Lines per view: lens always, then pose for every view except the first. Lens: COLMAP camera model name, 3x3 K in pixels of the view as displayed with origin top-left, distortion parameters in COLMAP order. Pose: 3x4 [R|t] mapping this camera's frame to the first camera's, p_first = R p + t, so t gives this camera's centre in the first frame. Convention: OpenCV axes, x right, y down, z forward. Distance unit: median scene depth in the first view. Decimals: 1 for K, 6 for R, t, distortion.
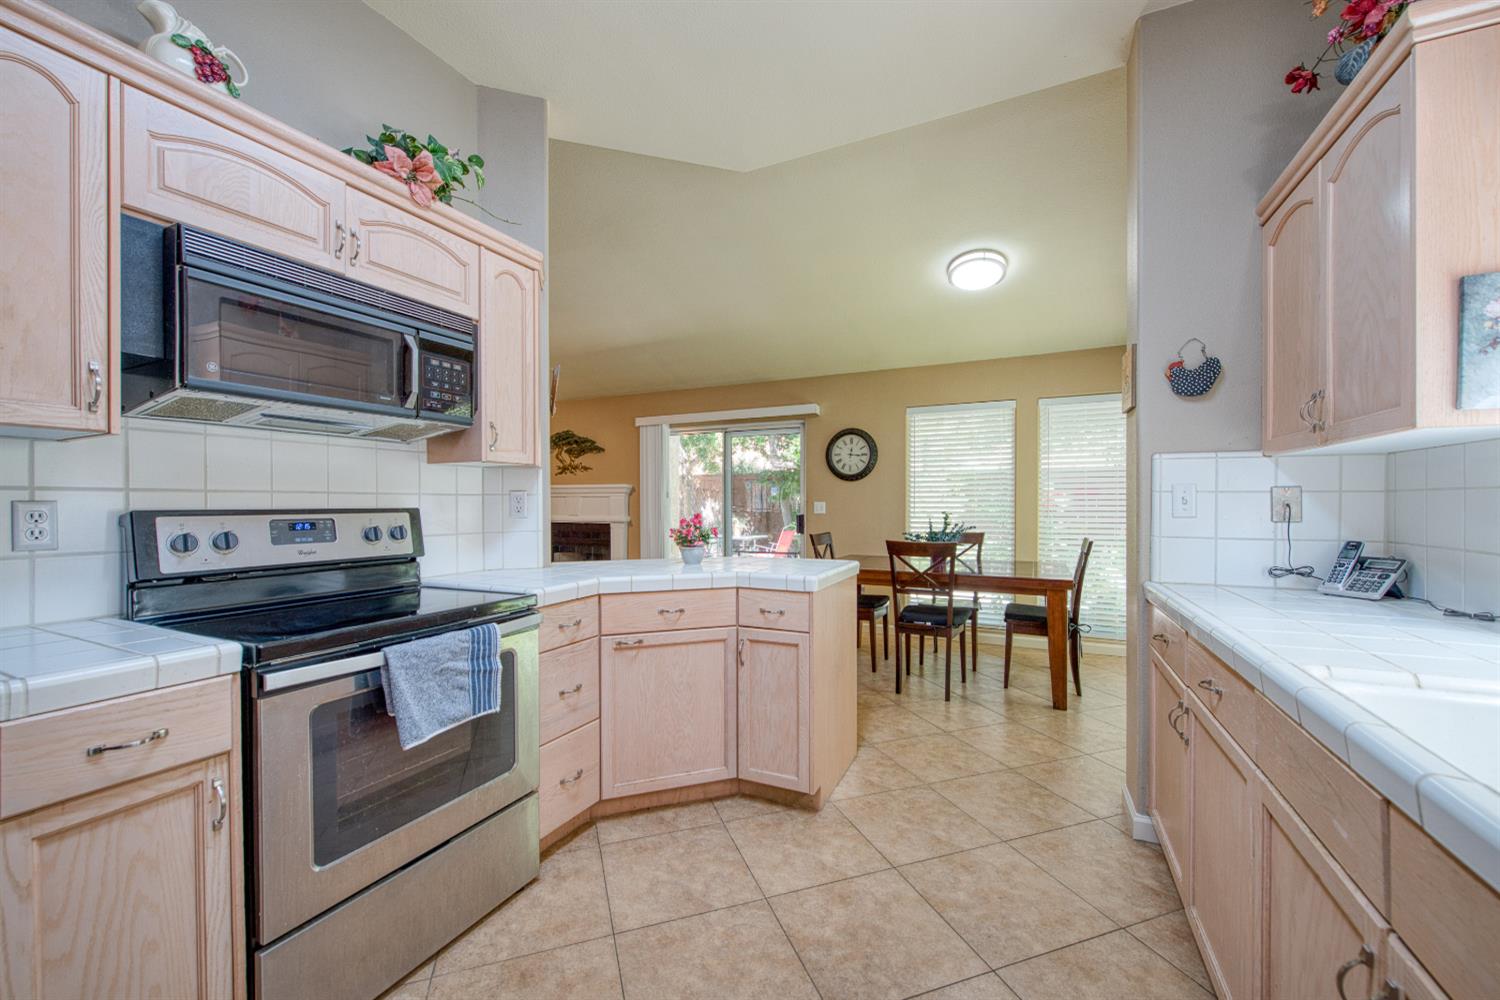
lens RADIAL K [[604.2, 0, 743.5], [0, 604.2, 506.0], [0, 0, 1]] dist [0.002341, -0.000266]
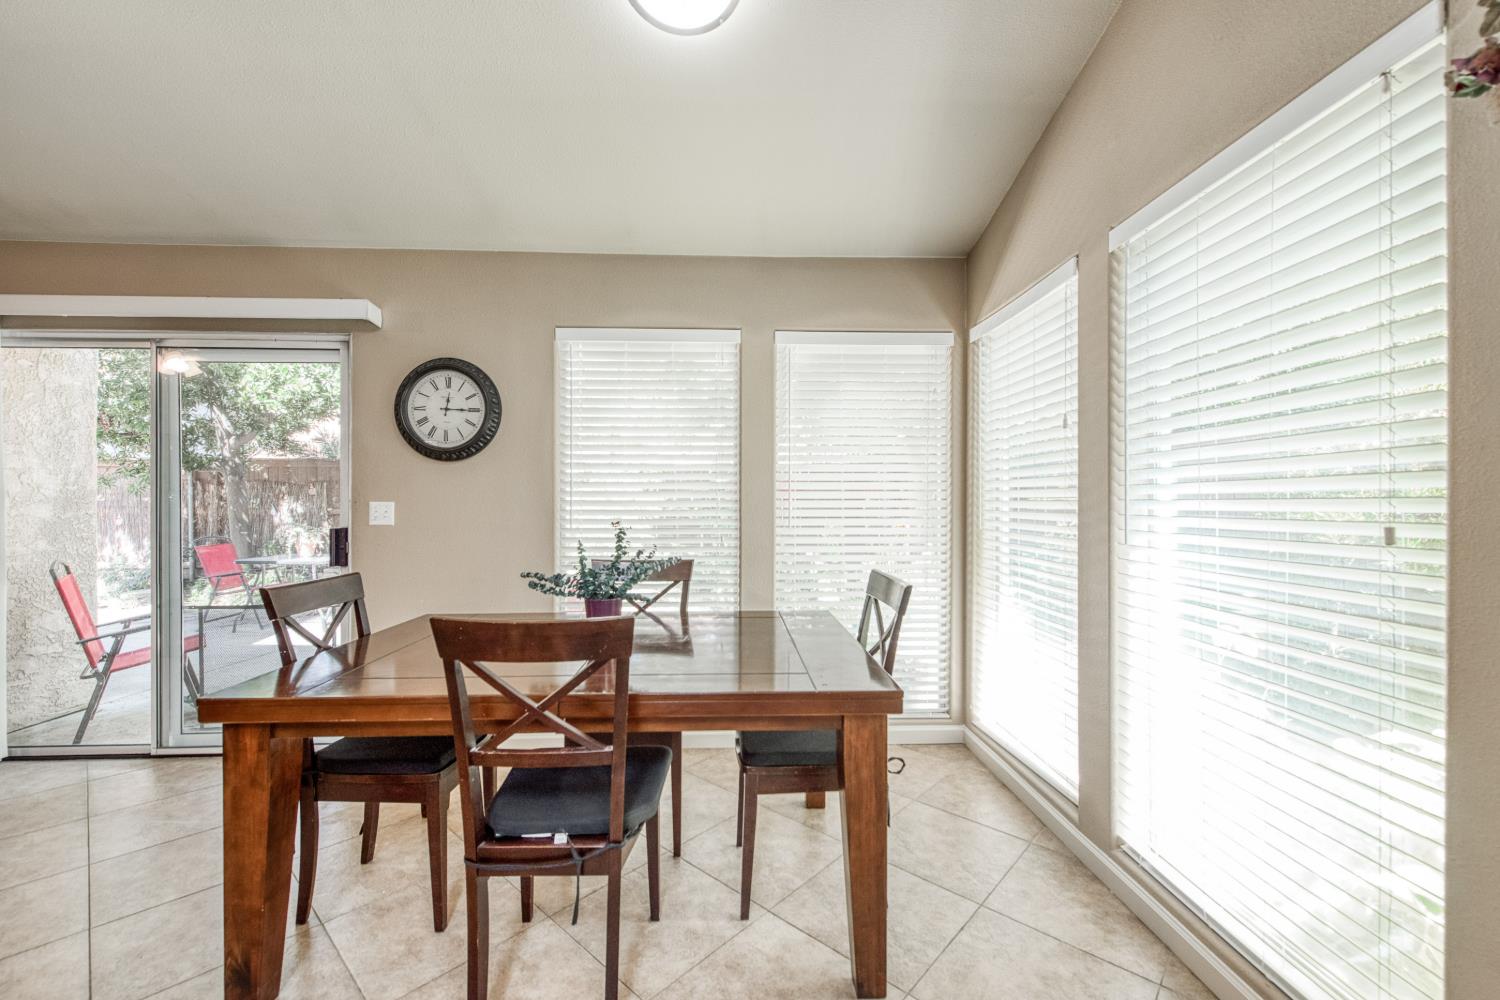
lens RADIAL K [[626.5, 0, 754.8], [0, 626.5, 506.1], [0, 0, 1]] dist [0.001383, -0.000035]
pose [[0.878170, -0.000579, 0.478349, 0.164321], [0.000686, 1.000000, -0.000049, -0.003248], [-0.478349, 0.000372, 0.878170, 0.441362]]
